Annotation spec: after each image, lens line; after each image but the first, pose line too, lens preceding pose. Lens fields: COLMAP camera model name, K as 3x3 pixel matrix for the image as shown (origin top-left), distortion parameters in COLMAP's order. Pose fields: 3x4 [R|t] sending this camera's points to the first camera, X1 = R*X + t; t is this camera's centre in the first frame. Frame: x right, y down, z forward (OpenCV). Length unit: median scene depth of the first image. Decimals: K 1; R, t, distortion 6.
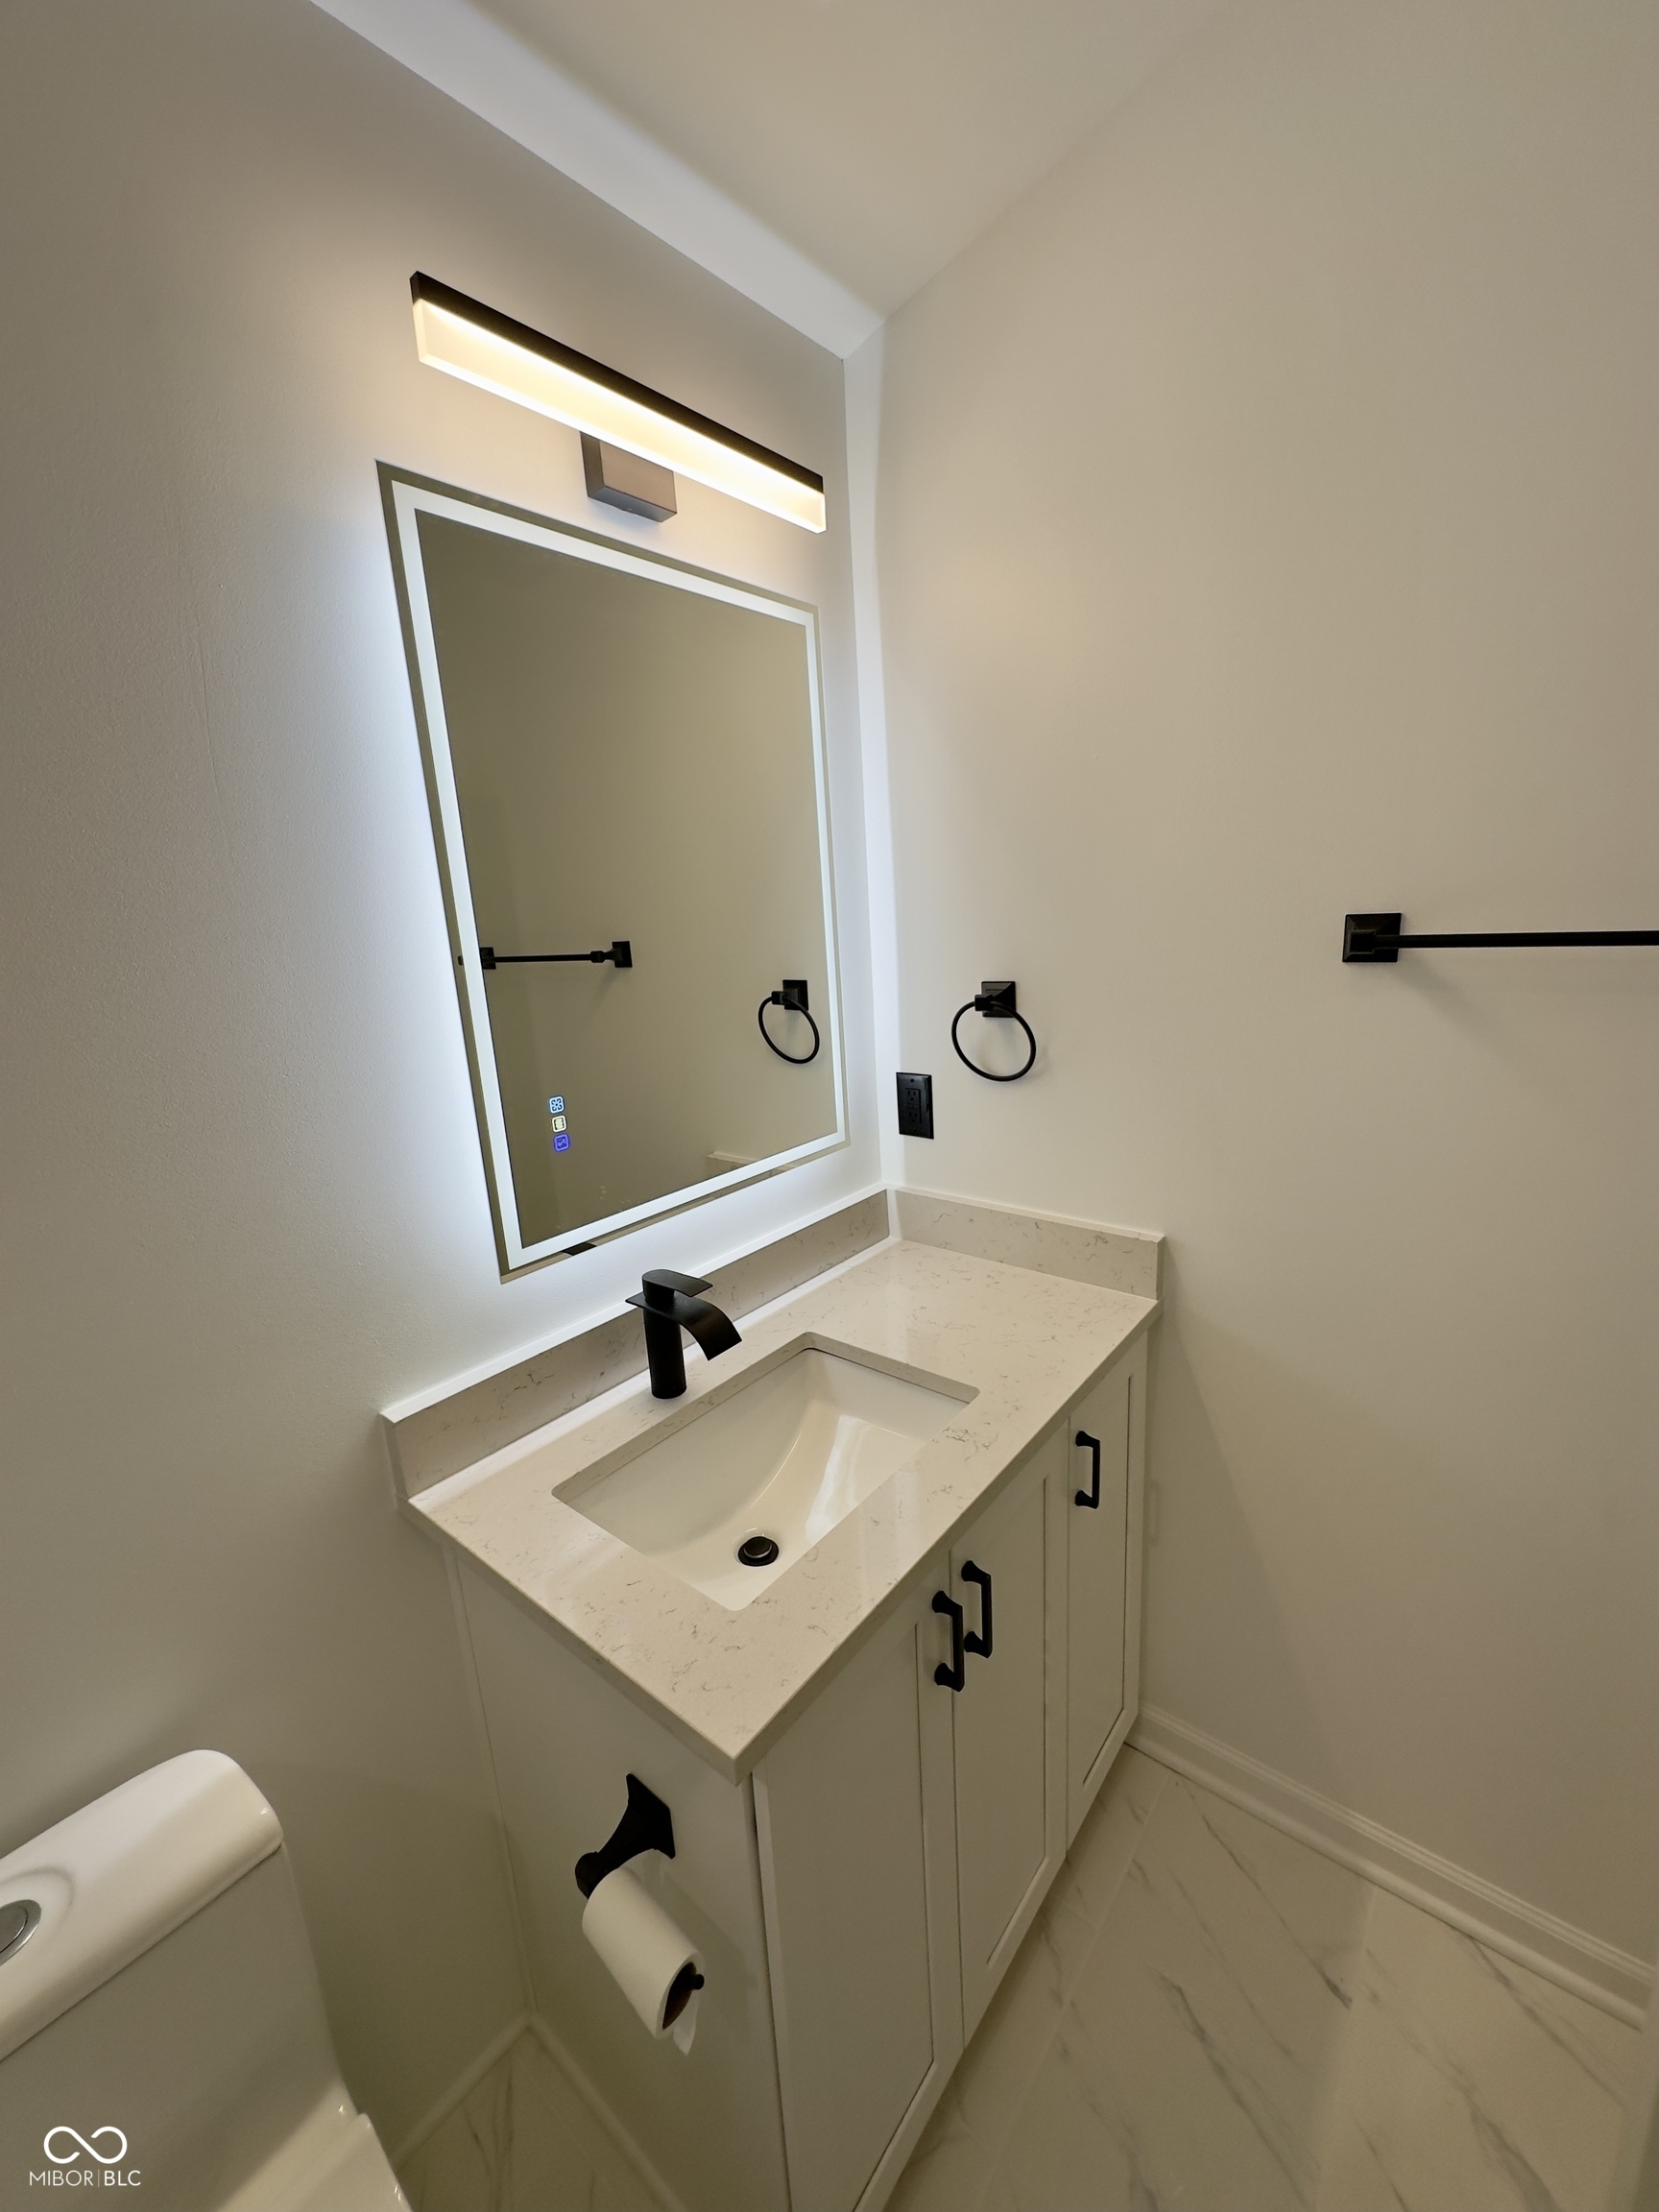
lens RADIAL K [[896.7, 0, 829.5], [0, 896.7, 1106.0], [0, 0, 1]] dist [-0.002757, 0.000138]
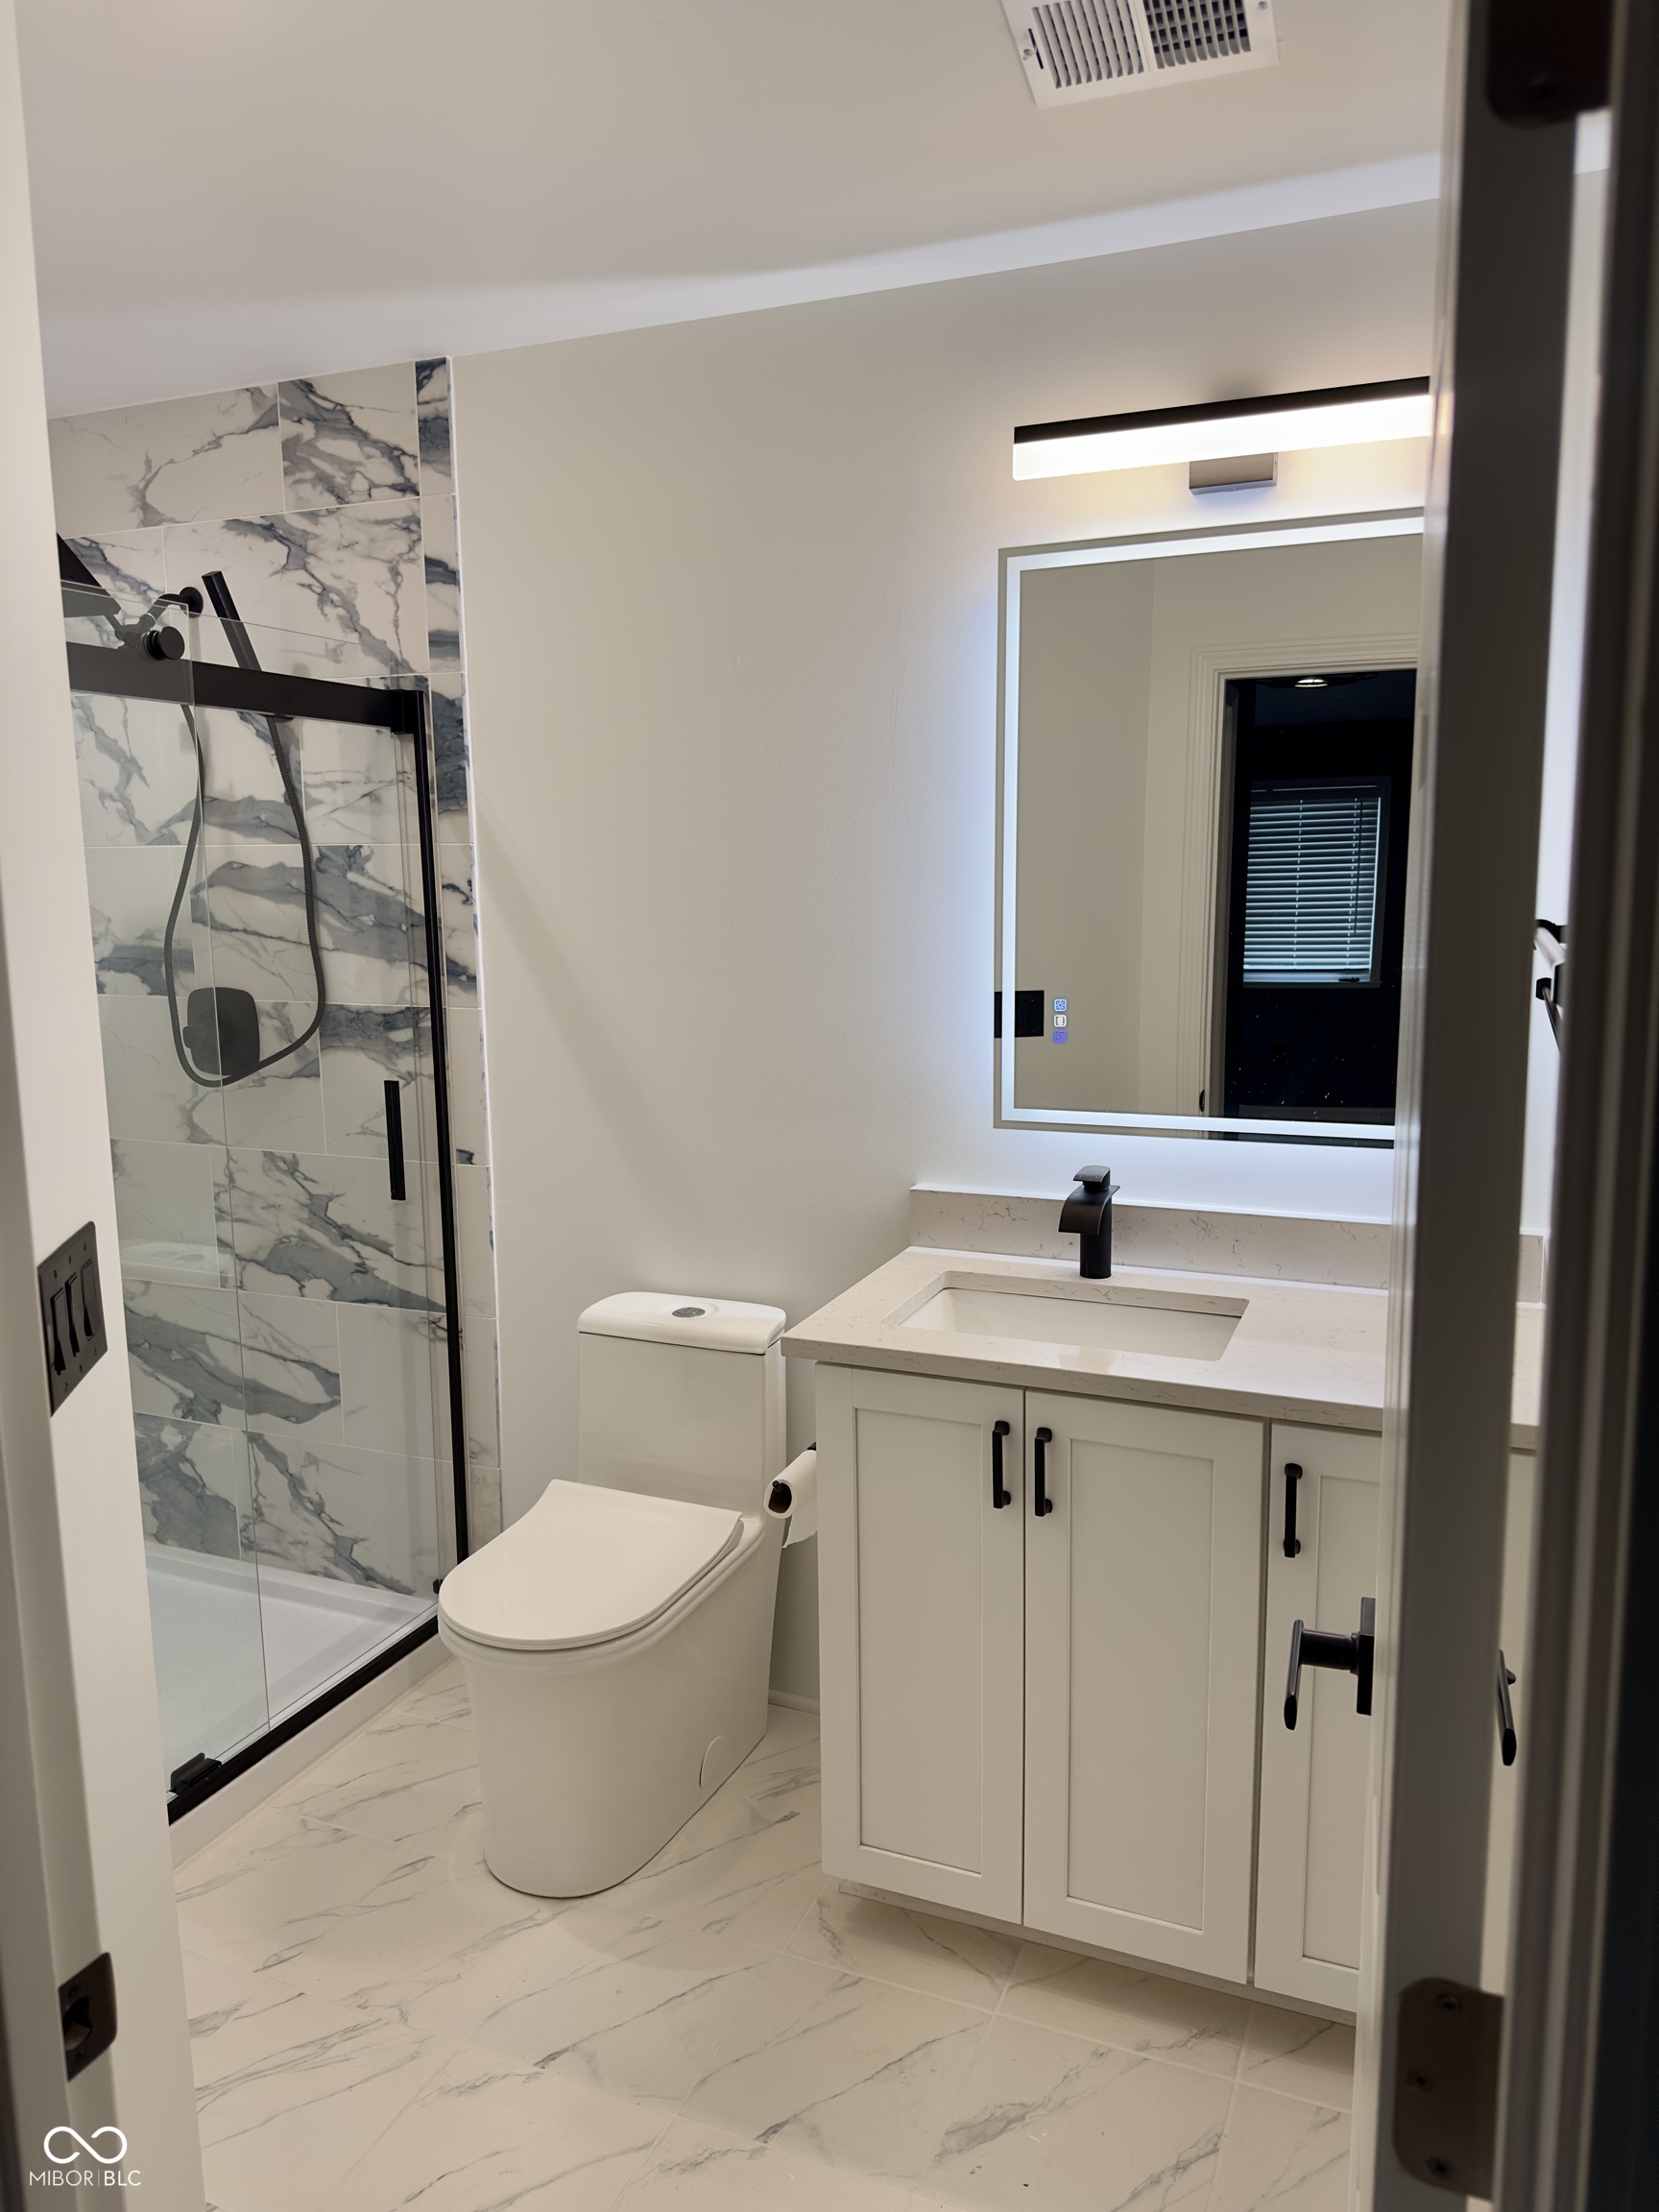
lens RADIAL K [[1566.3, 0, 829.5], [0, 1566.3, 1106.0], [0, 0, 1]] dist [0.009280, -0.009415]
pose [[0.333692, 0.197987, -0.921657, 1.653775], [-0.233356, 0.964615, 0.122727, -0.058929], [0.913342, 0.174122, 0.368086, -0.057374]]
